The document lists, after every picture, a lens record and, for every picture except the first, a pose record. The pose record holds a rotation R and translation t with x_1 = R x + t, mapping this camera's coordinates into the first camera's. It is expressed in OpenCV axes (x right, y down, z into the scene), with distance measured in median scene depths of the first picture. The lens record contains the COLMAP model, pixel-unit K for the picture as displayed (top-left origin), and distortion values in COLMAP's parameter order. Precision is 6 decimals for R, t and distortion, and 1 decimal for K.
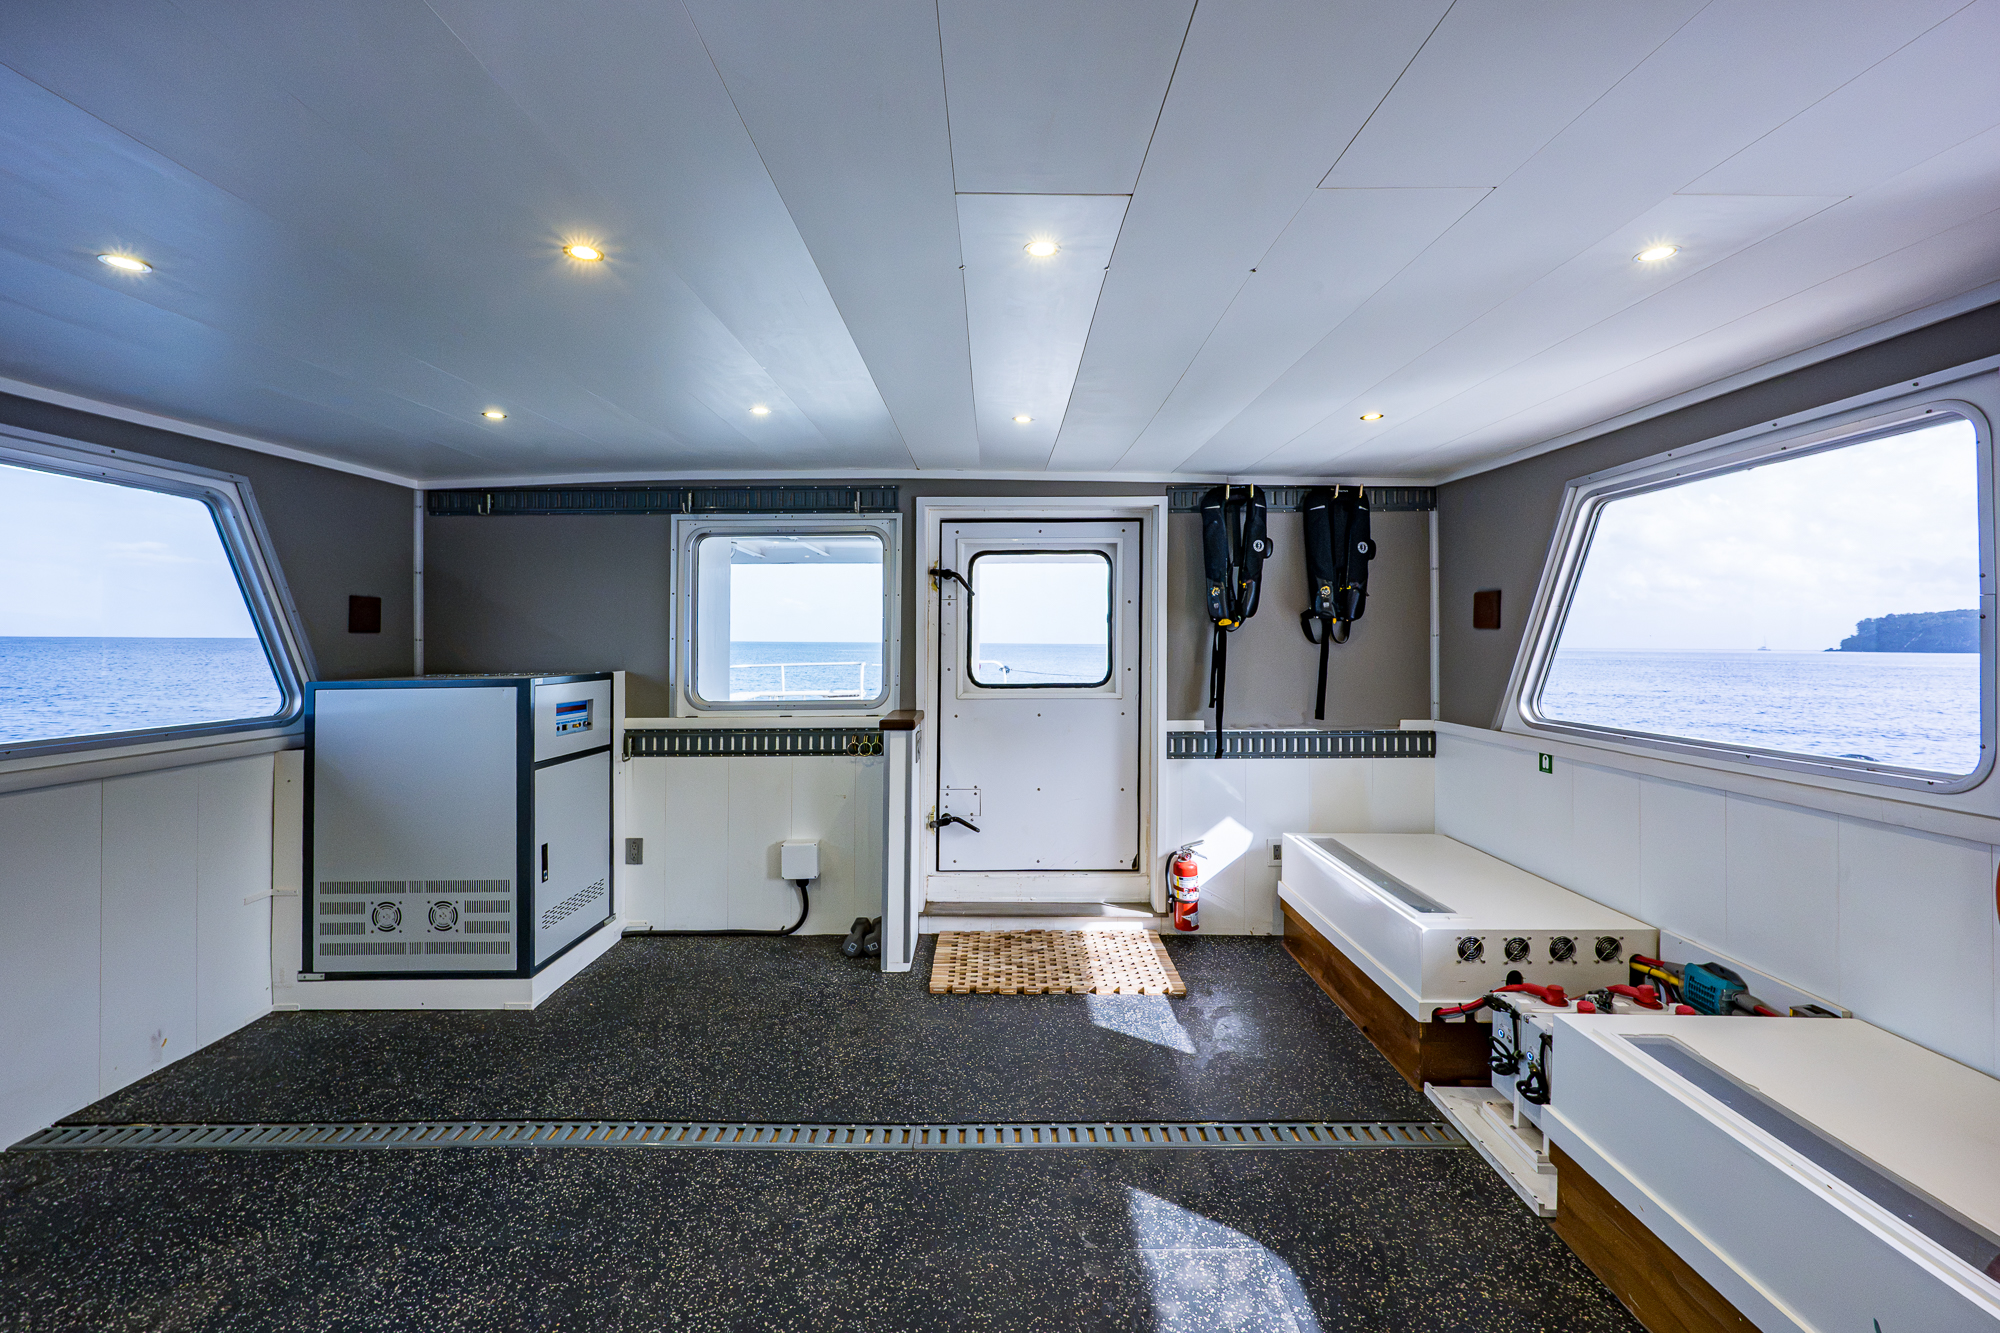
lens RADIAL K [[794.5, 0, 1001.0], [0, 794.5, 702.6], [0, 0, 1]] dist [-0.000260, -0.000121]
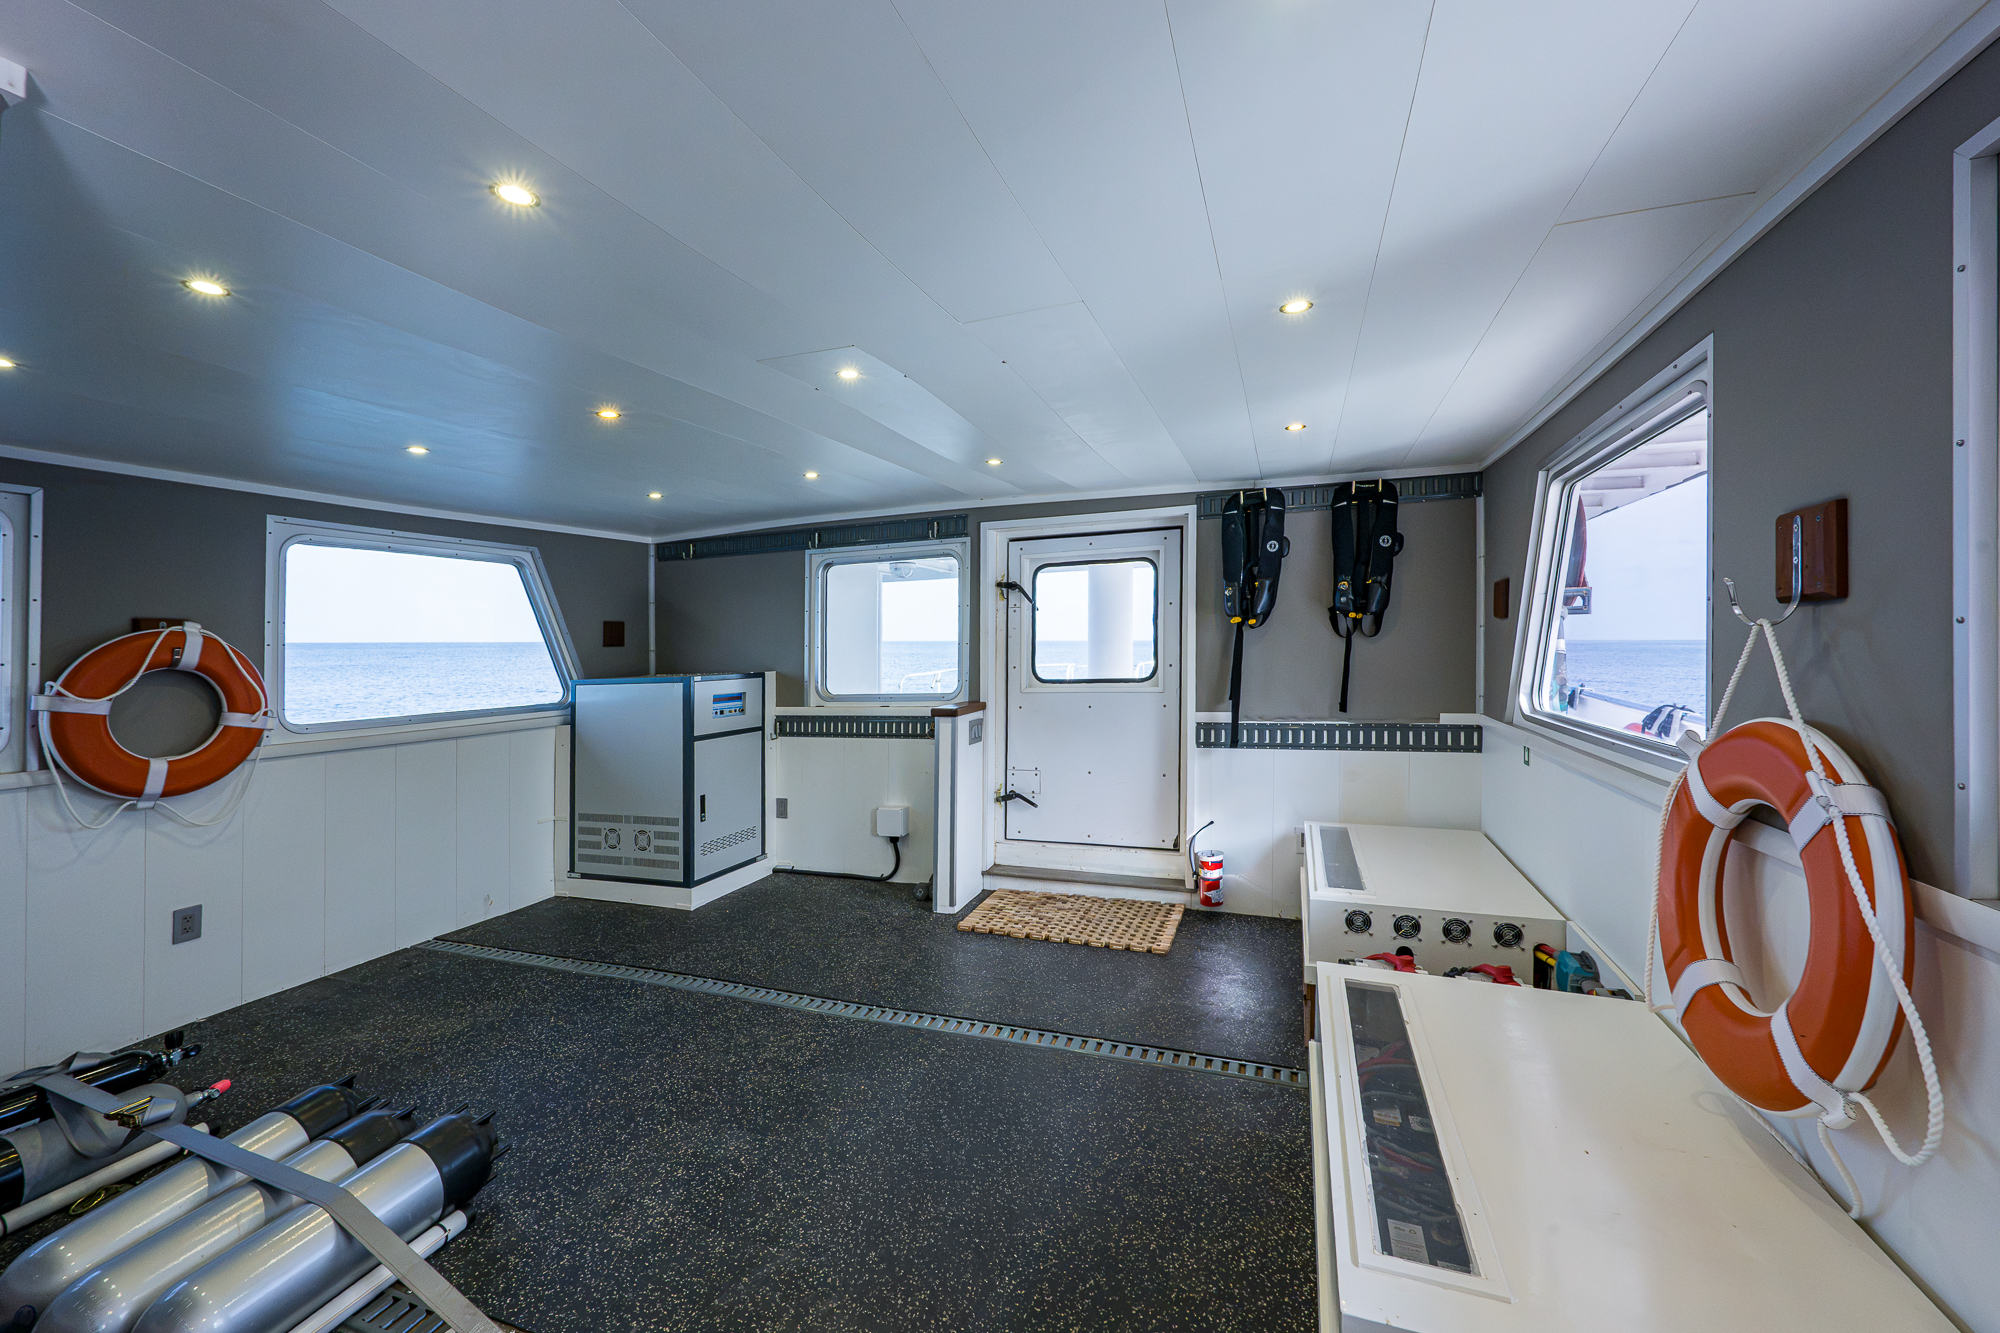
lens RADIAL K [[797.7, 0, 1000.1], [0, 797.7, 714.1], [0, 0, 1]] dist [0.000658, -0.000090]
pose [[0.937906, 0.008503, -0.346785, 0.339871], [-0.004547, 0.999915, 0.012220, 0.013341], [0.346860, -0.009884, 0.937865, -0.114728]]
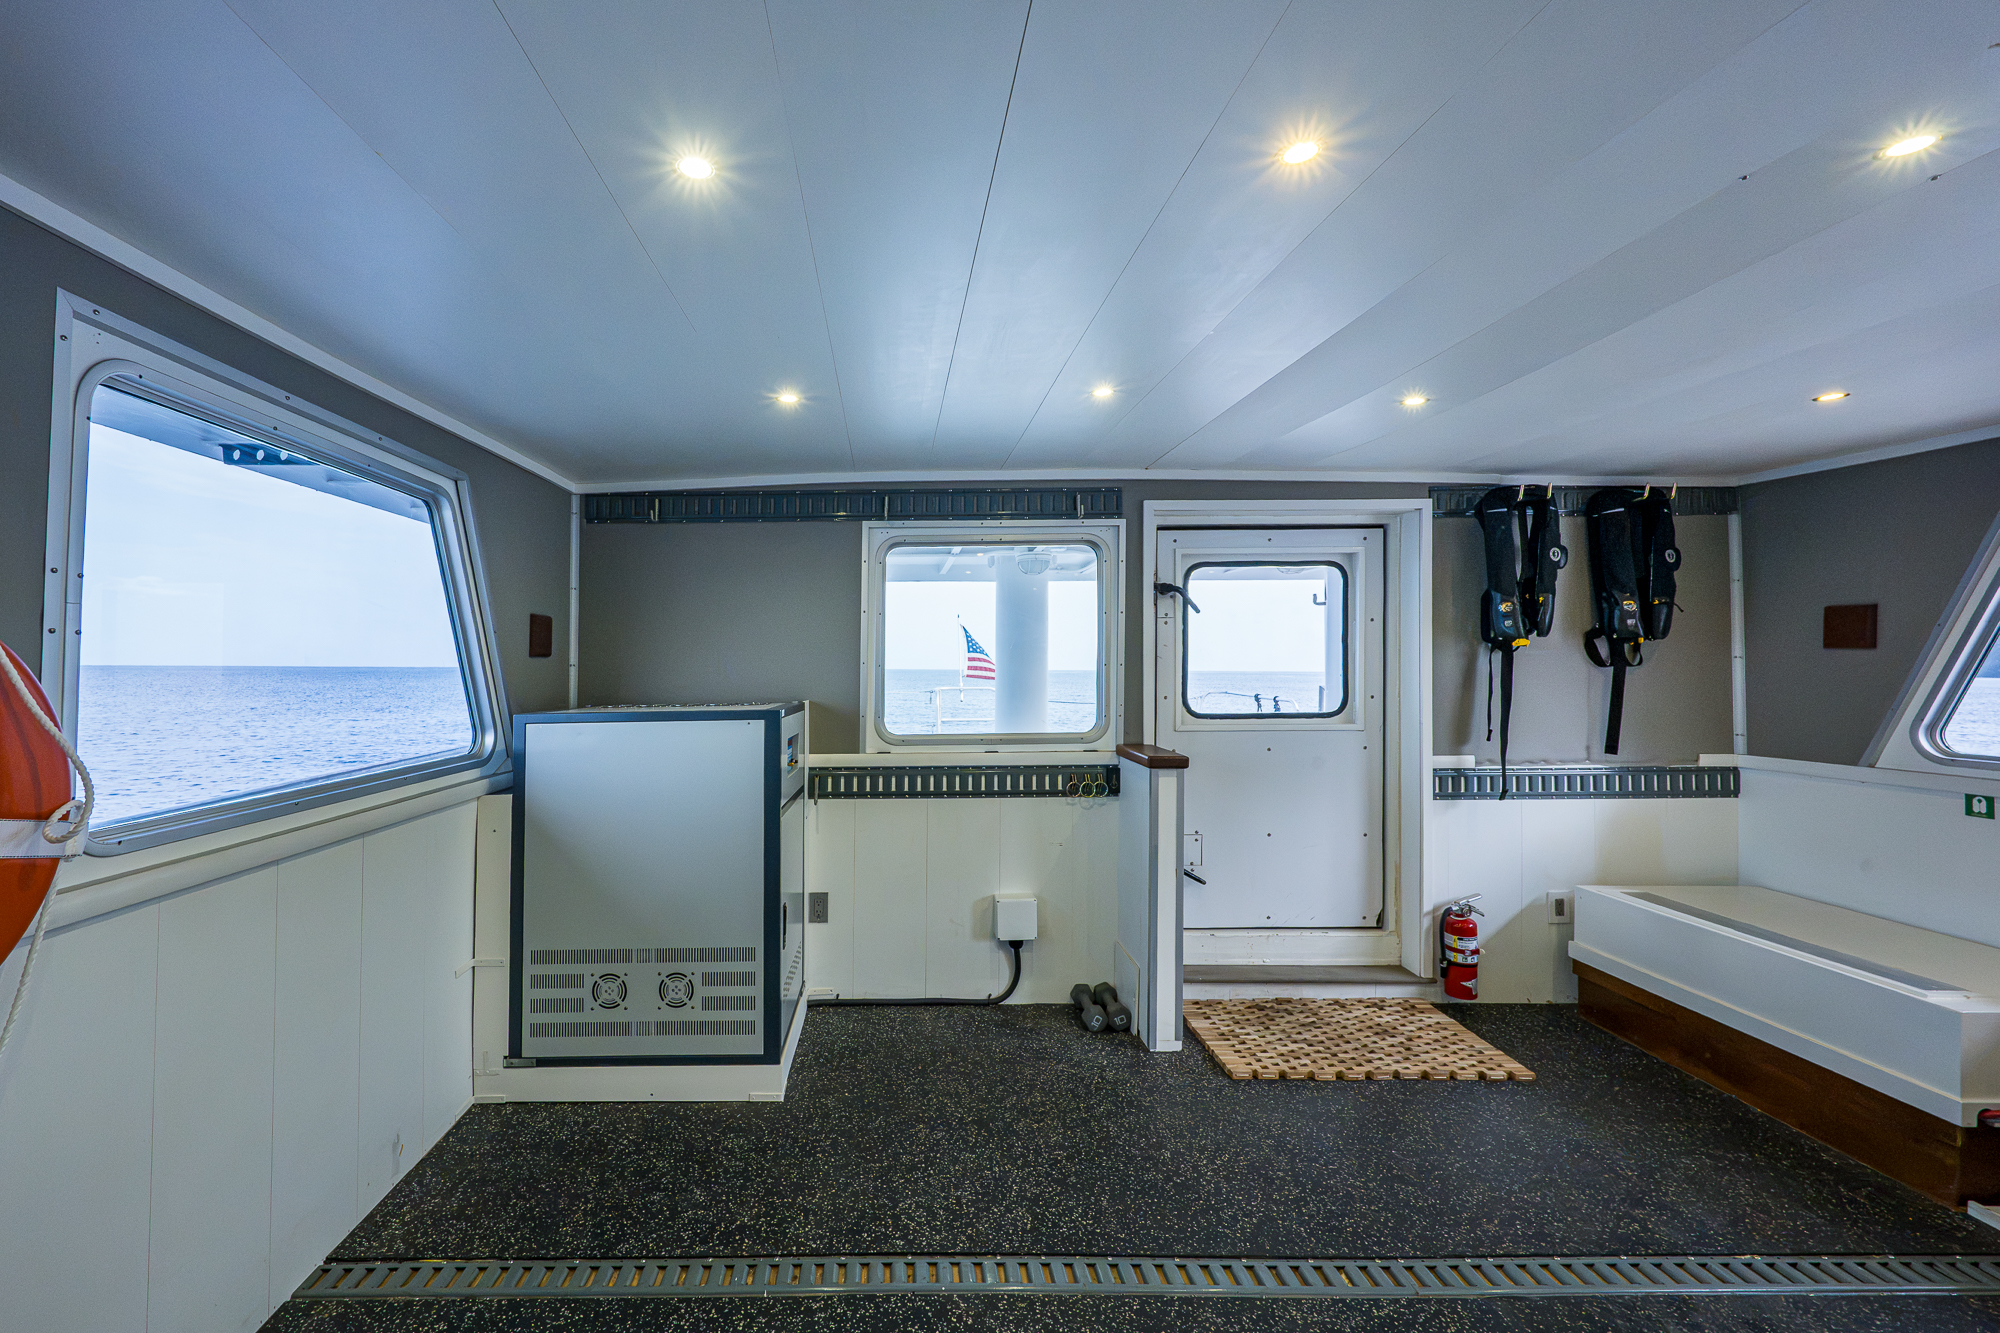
lens RADIAL K [[833.4, 0, 898.9], [0, 833.4, 717.2], [0, 0, 1]] dist [0.000144, -0.000081]
pose [[0.999995, -0.002639, -0.001743, -0.377451], [0.002608, 0.999842, -0.017593, -0.004991], [0.001789, 0.017588, 0.999844, 0.087166]]
